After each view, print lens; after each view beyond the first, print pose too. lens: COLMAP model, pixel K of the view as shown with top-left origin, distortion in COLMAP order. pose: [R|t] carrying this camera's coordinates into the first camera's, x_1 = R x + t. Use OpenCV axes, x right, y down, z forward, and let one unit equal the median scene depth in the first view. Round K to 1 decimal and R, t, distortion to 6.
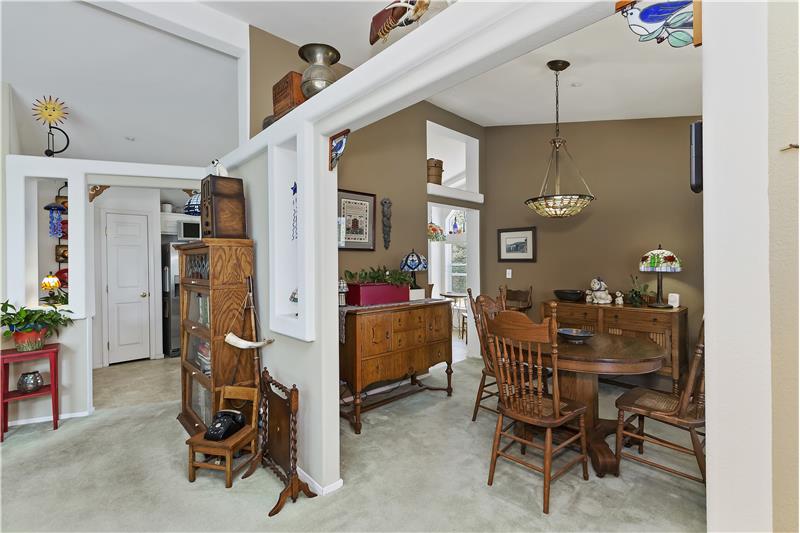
lens RADIAL K [[365.4, 0, 400.9], [0, 365.4, 265.1], [0, 0, 1]] dist [0.001256, -0.000440]
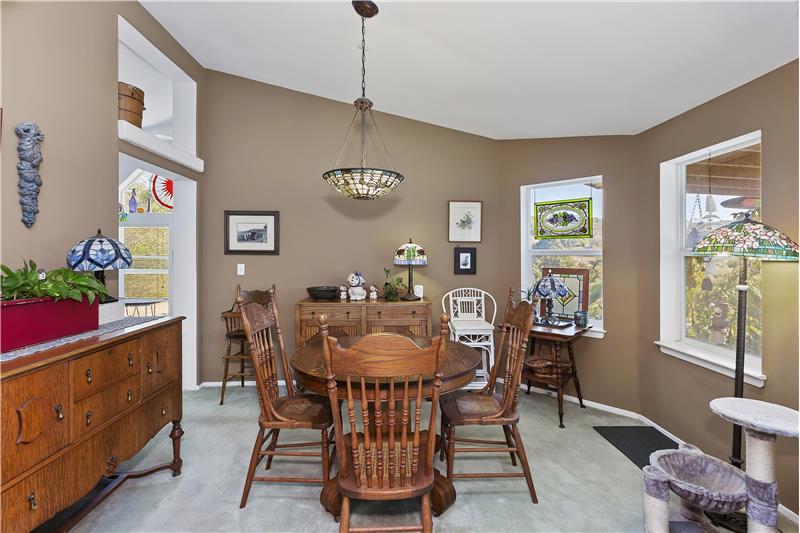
lens RADIAL K [[365.4, 0, 395.1], [0, 365.4, 252.3], [0, 0, 1]] dist [0.001256, -0.000440]
pose [[0.657076, 0.010084, 0.753757, -0.089871], [-0.000320, 0.999914, -0.013098, -0.002929], [-0.753825, 0.008366, 0.657023, 0.320729]]
